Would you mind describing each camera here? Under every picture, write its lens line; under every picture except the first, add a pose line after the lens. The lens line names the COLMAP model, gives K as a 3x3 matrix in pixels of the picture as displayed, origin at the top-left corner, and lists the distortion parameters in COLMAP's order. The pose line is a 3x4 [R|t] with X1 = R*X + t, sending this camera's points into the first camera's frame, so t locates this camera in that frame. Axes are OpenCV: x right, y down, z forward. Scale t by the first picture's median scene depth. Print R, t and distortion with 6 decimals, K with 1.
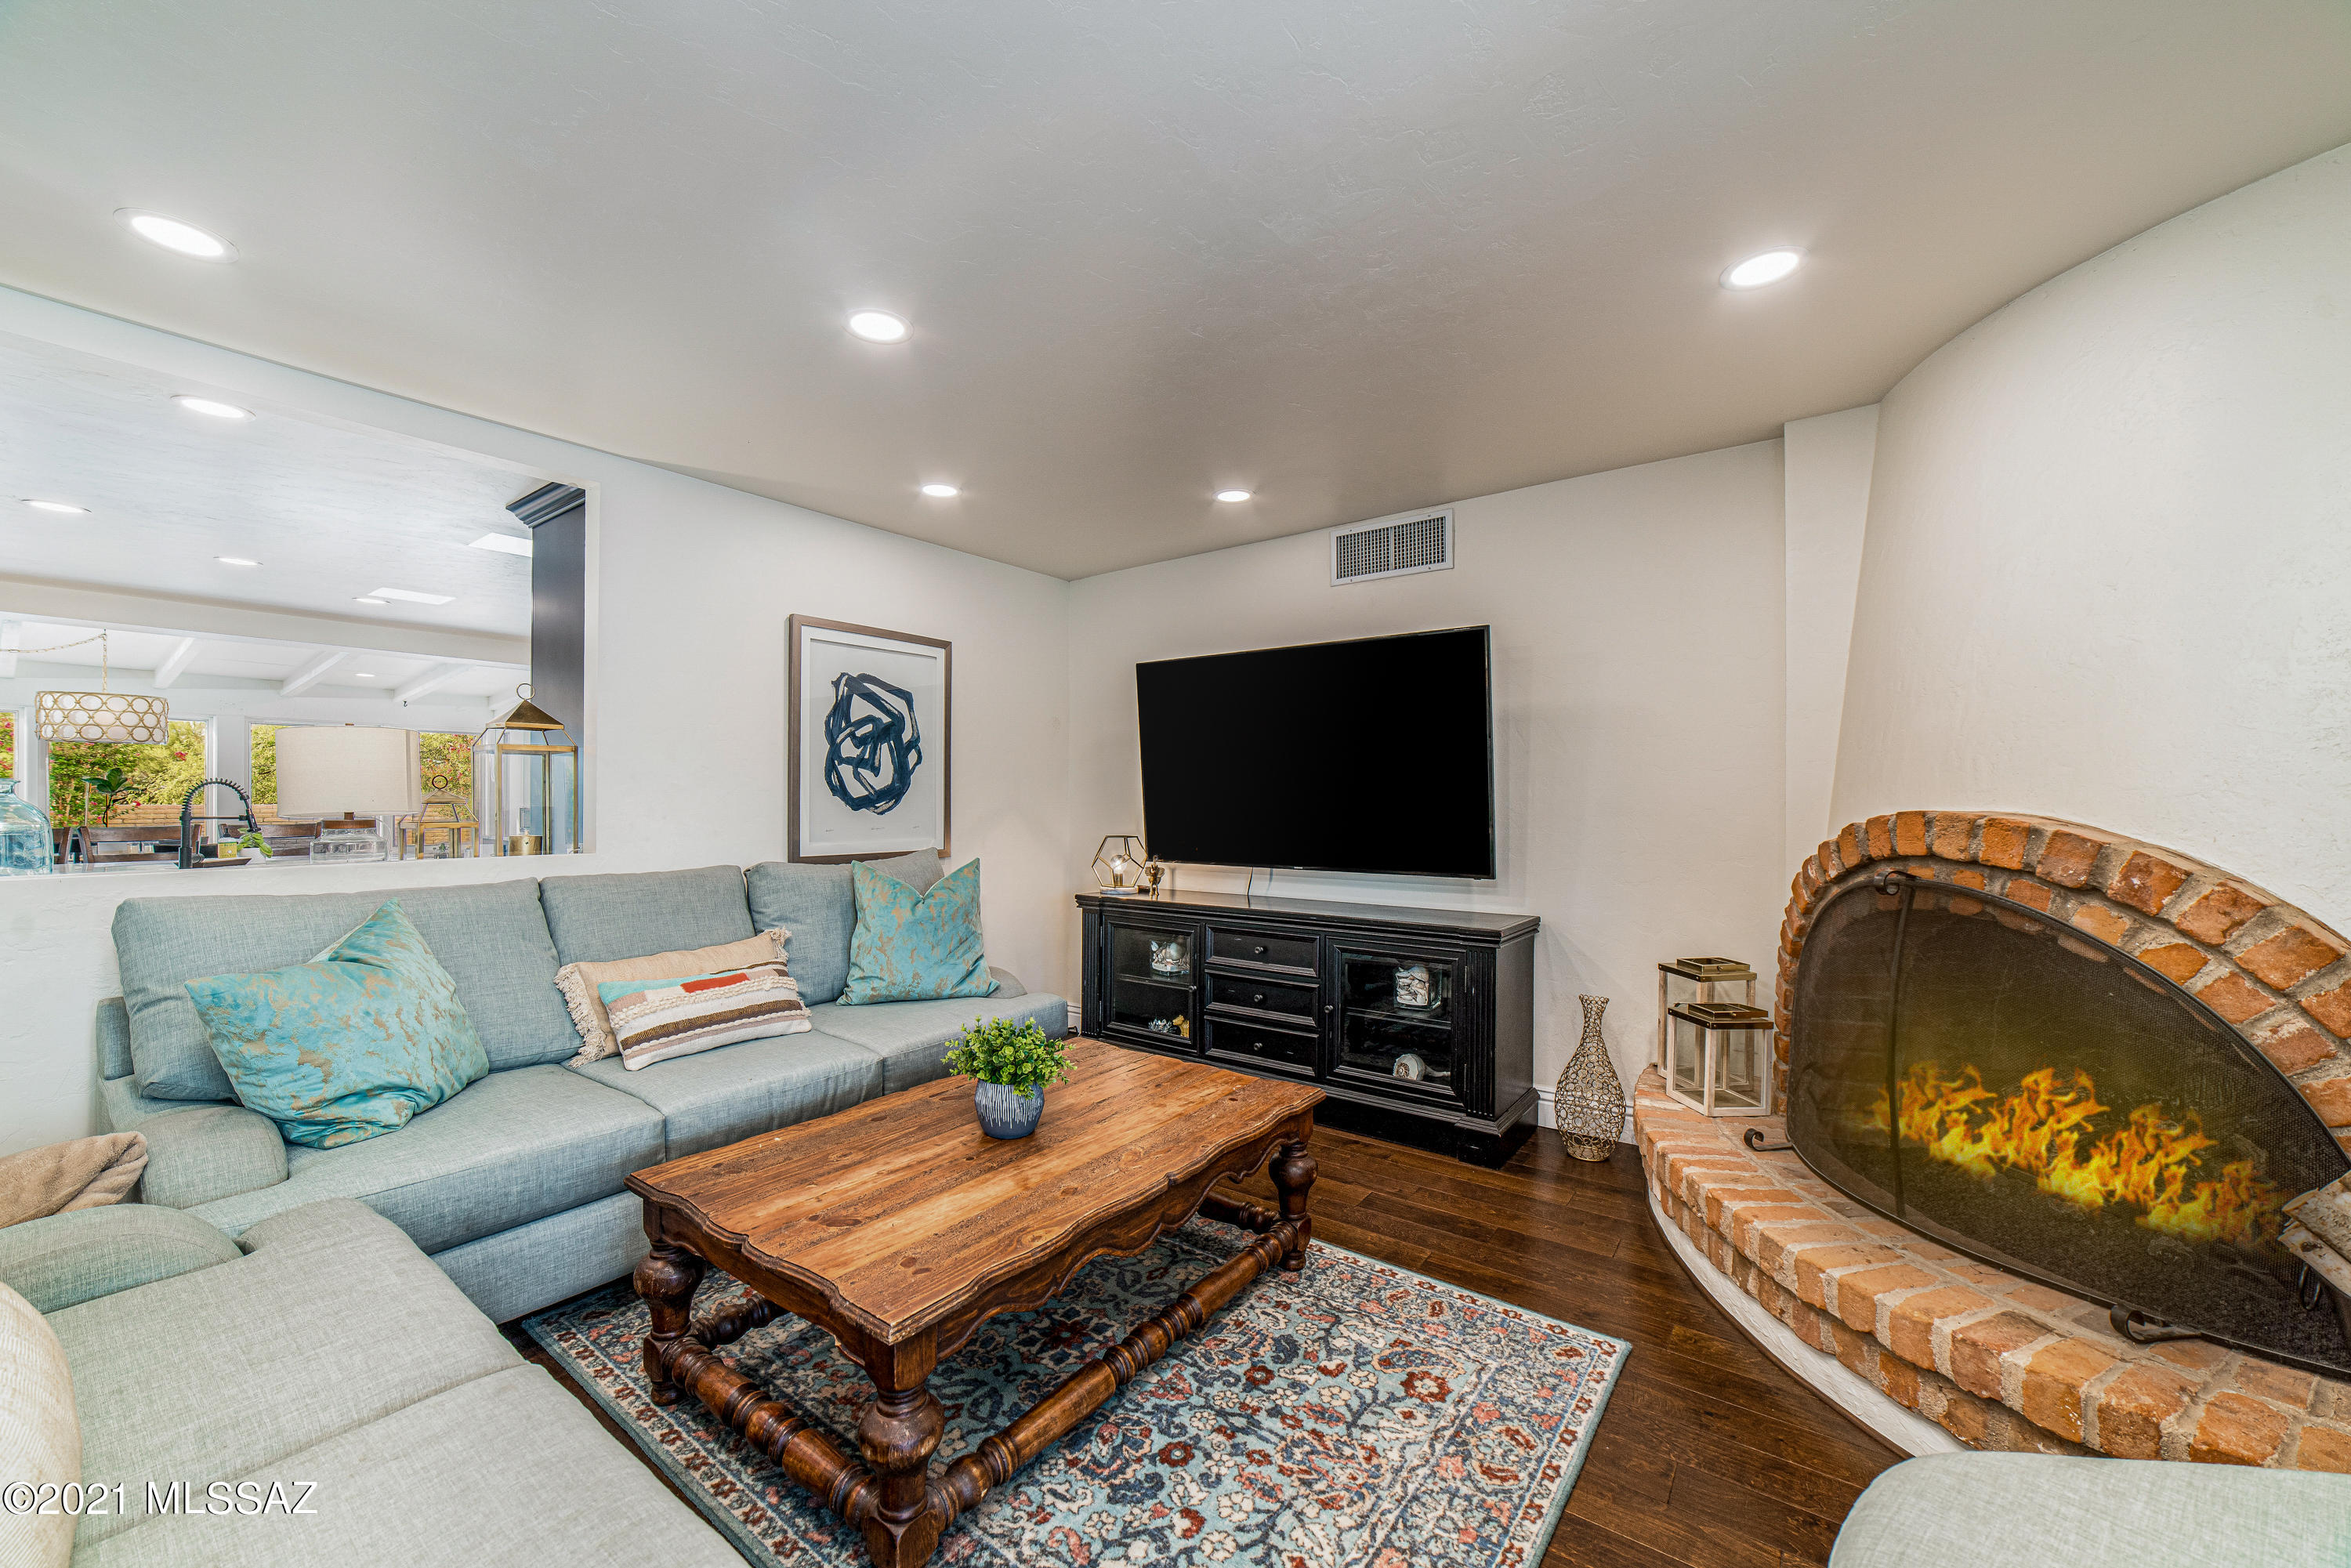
lens RADIAL K [[917.6, 0, 1161.2], [0, 917.6, 797.6], [0, 0, 1]] dist [-0.010206, 0.004128]
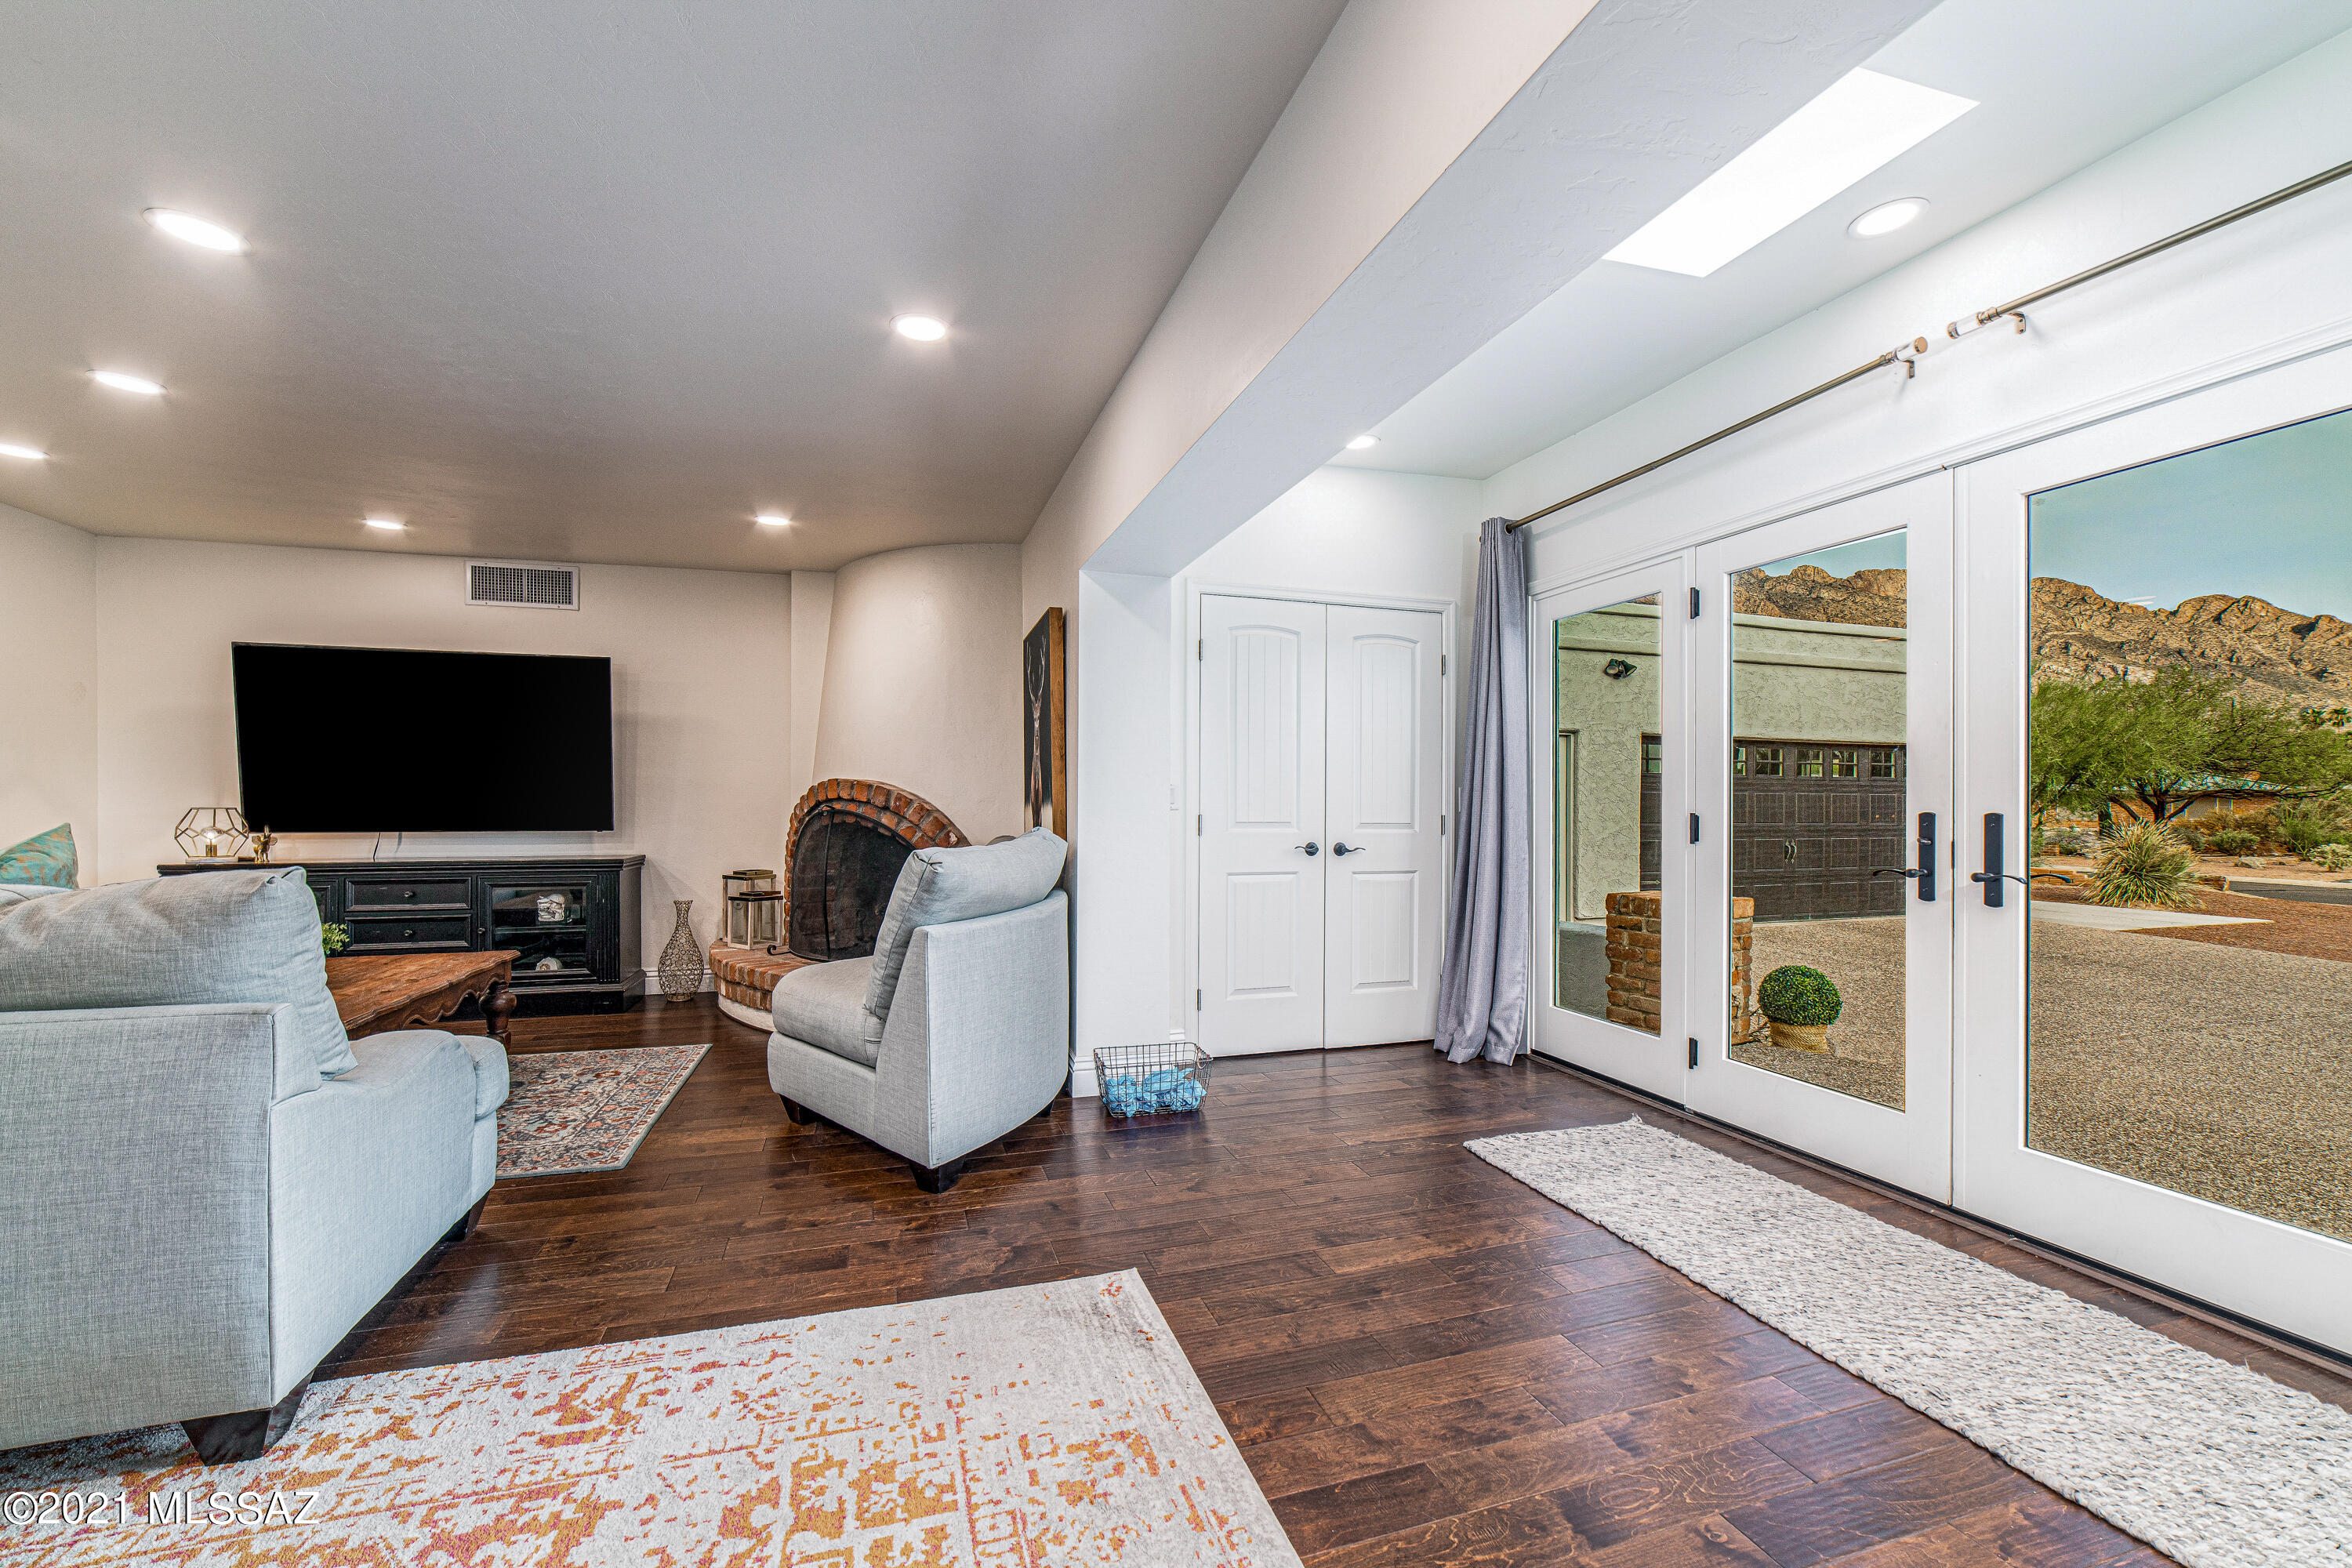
lens RADIAL K [[918.1, 0, 1164.1], [0, 918.1, 800.2], [0, 0, 1]] dist [-0.010206, 0.004128]
pose [[0.579632, -0.001330, 0.814877, -0.390307], [-0.003213, 0.999987, 0.003918, 0.039212], [-0.814872, -0.004889, 0.579620, -0.693885]]
